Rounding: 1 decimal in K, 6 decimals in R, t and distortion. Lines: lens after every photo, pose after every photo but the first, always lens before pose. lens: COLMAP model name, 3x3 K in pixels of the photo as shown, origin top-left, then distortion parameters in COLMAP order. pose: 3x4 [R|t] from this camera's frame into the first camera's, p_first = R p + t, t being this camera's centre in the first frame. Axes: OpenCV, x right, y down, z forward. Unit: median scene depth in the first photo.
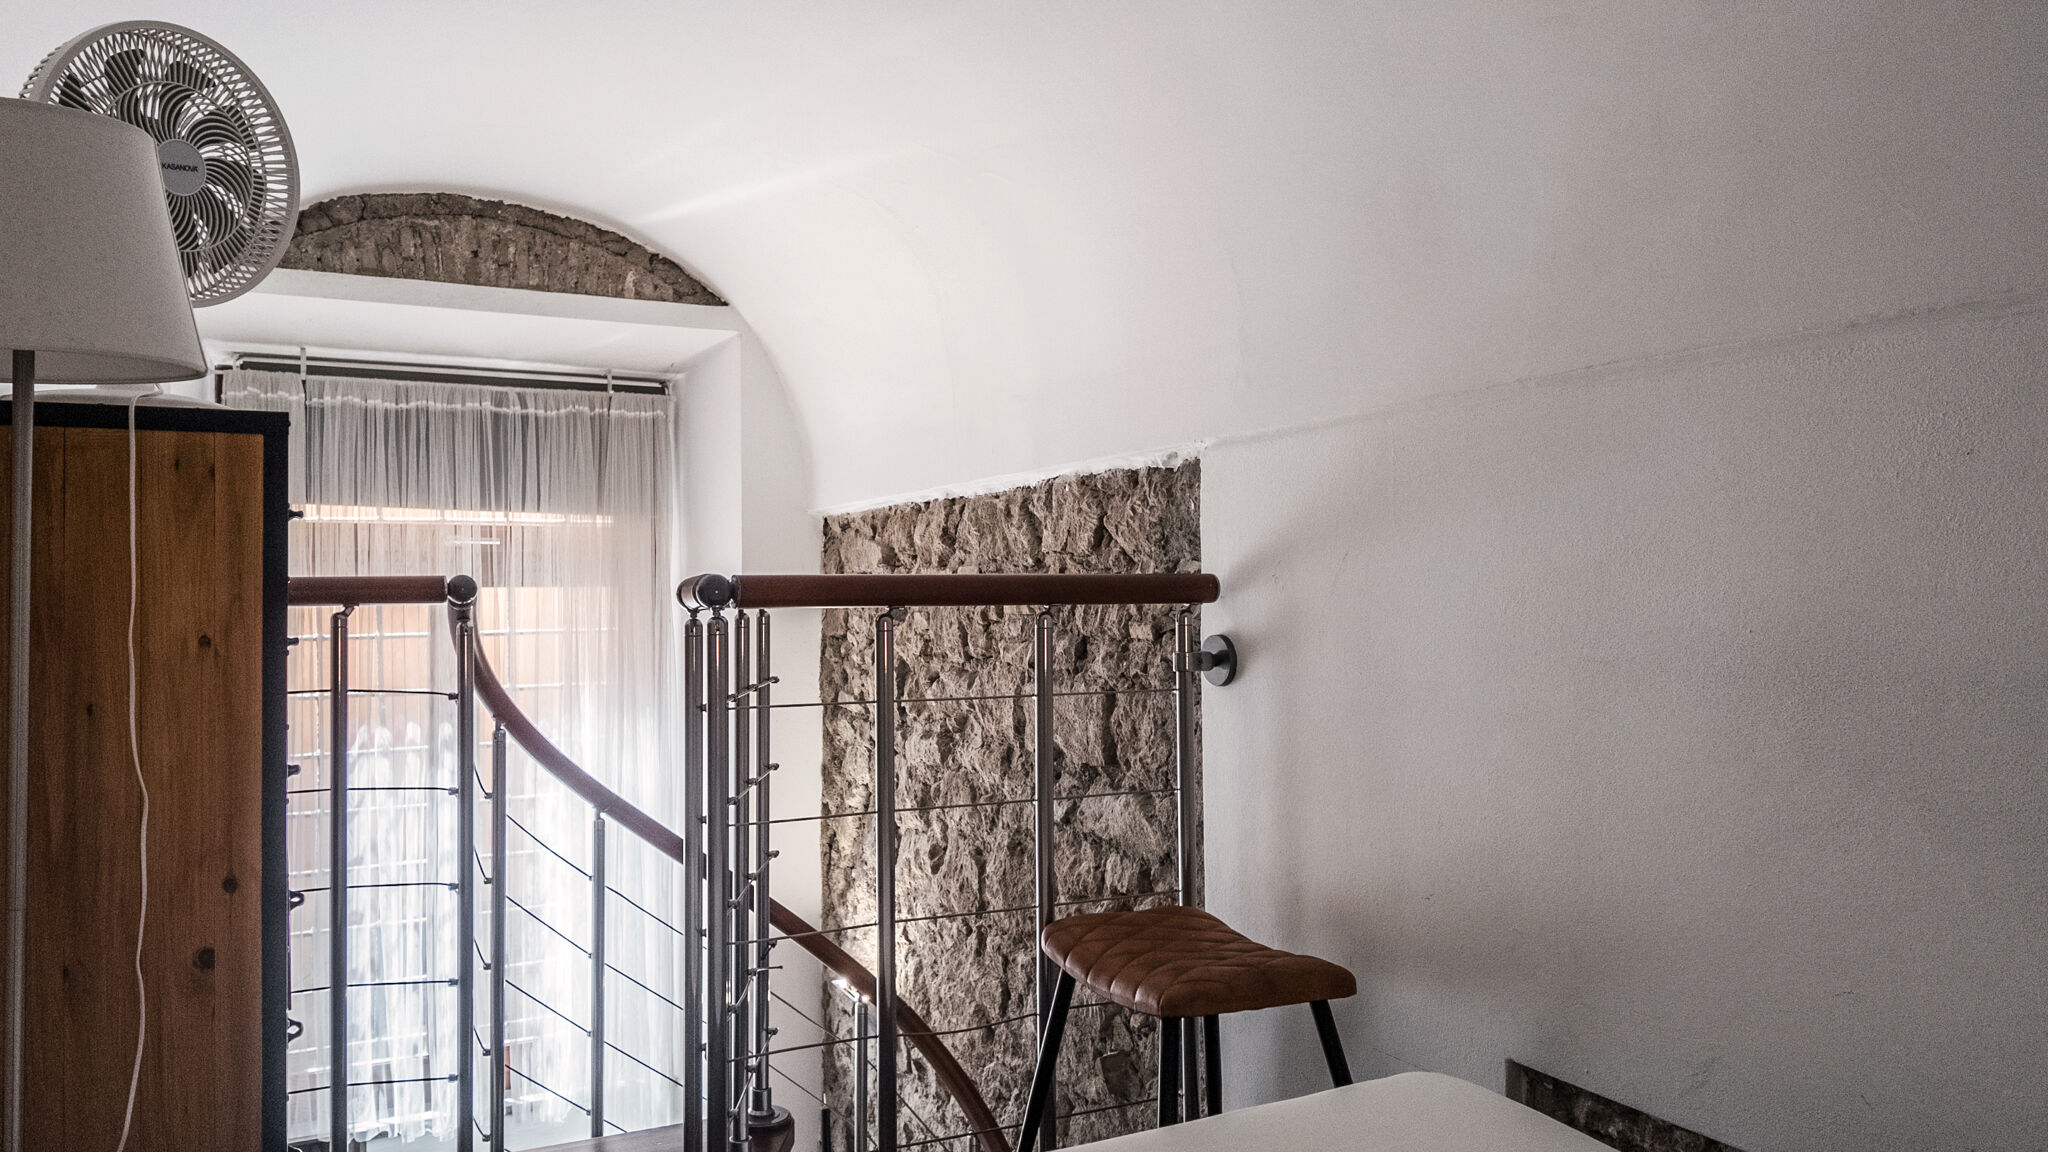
lens RADIAL K [[1420.4, 0, 1023.4], [0, 1420.4, 575.3], [0, 0, 1]] dist [0.050631, -0.002933]
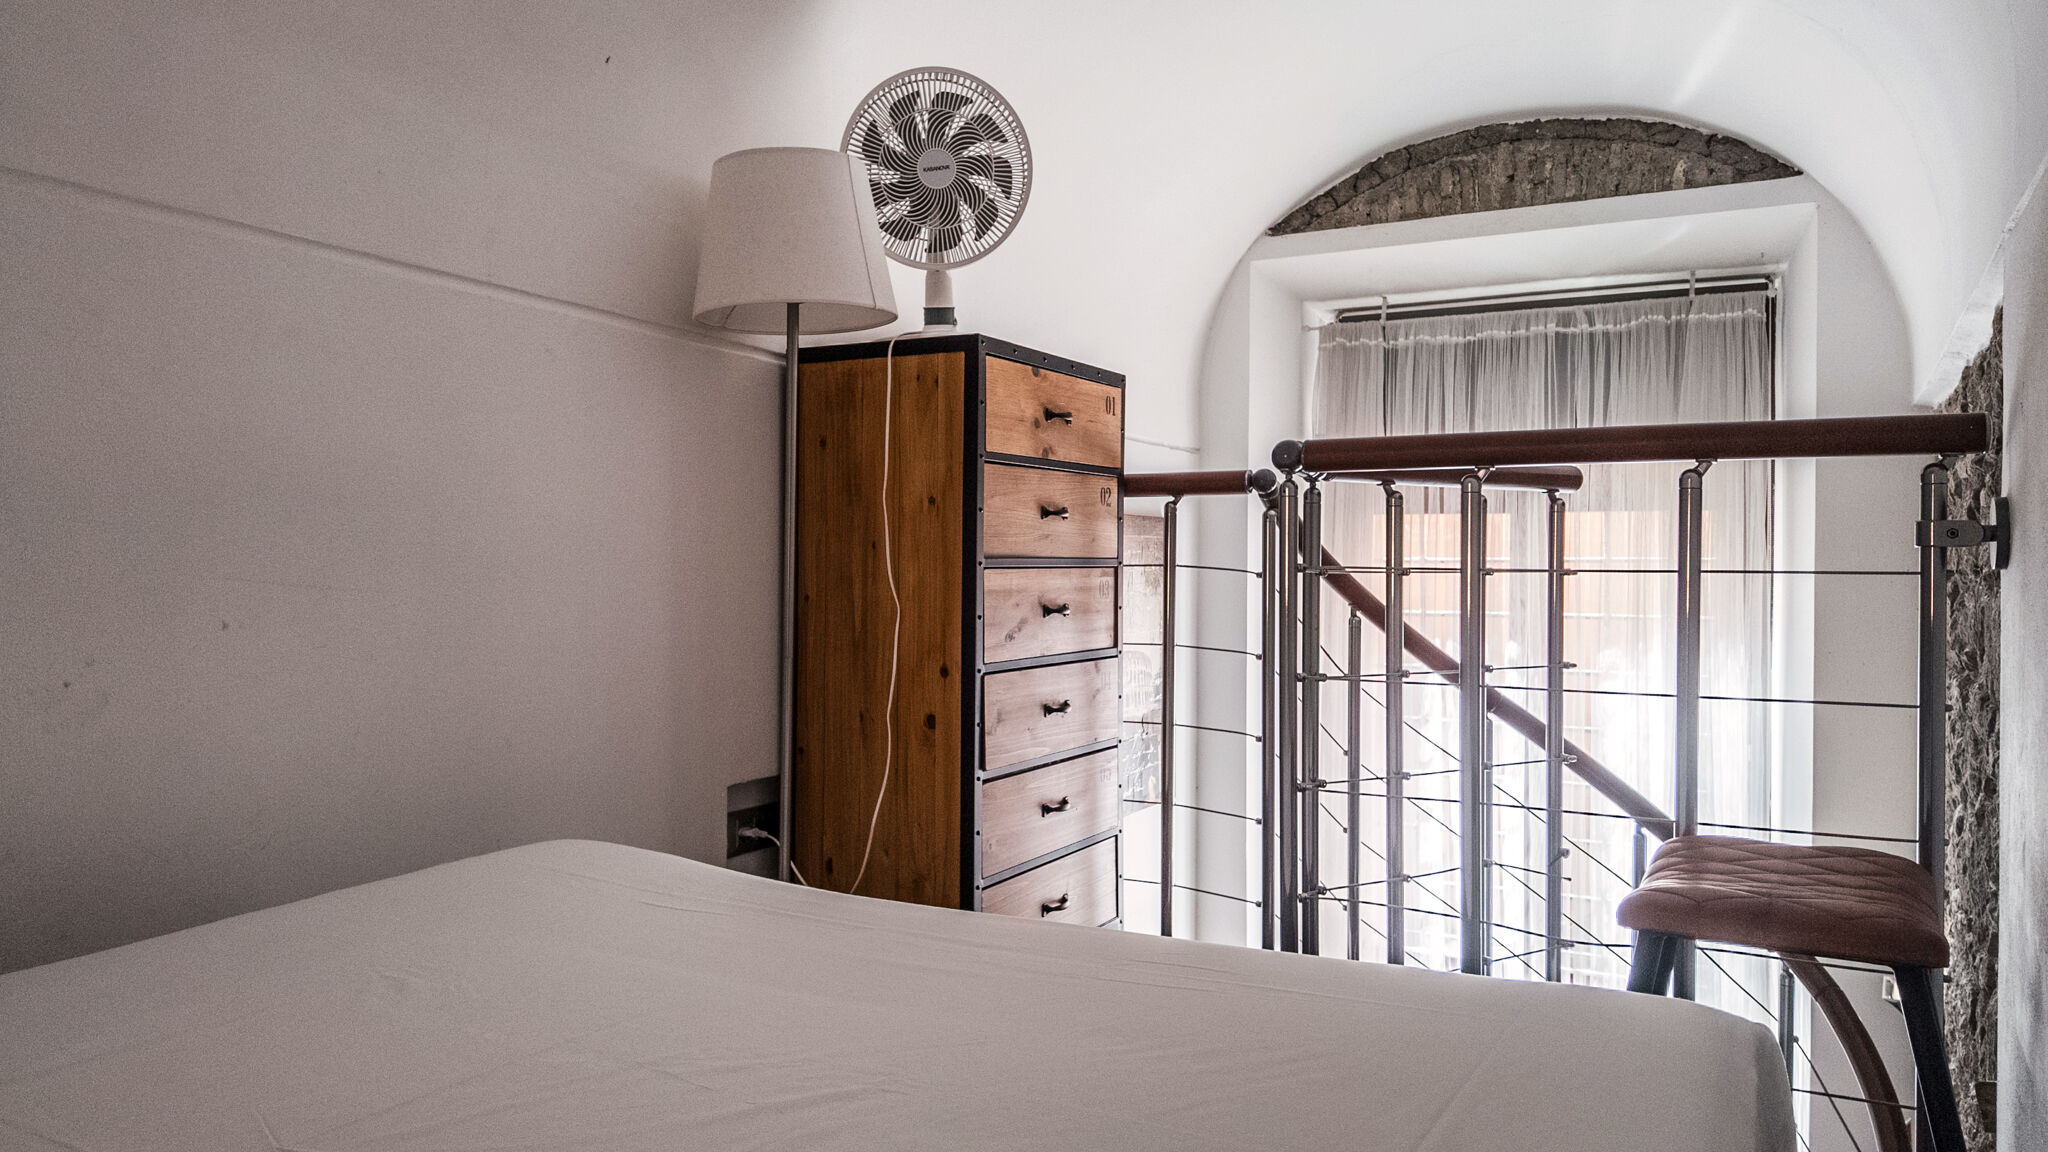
lens RADIAL K [[1508.8, 0, 1021.8], [0, 1508.8, 583.6], [0, 0, 1]] dist [0.049994, -0.031855]
pose [[0.589136, 0.009044, -0.807983, 0.285251], [0.006867, 0.999845, 0.016198, 0.043000], [0.808005, -0.015091, 0.588983, 0.079906]]
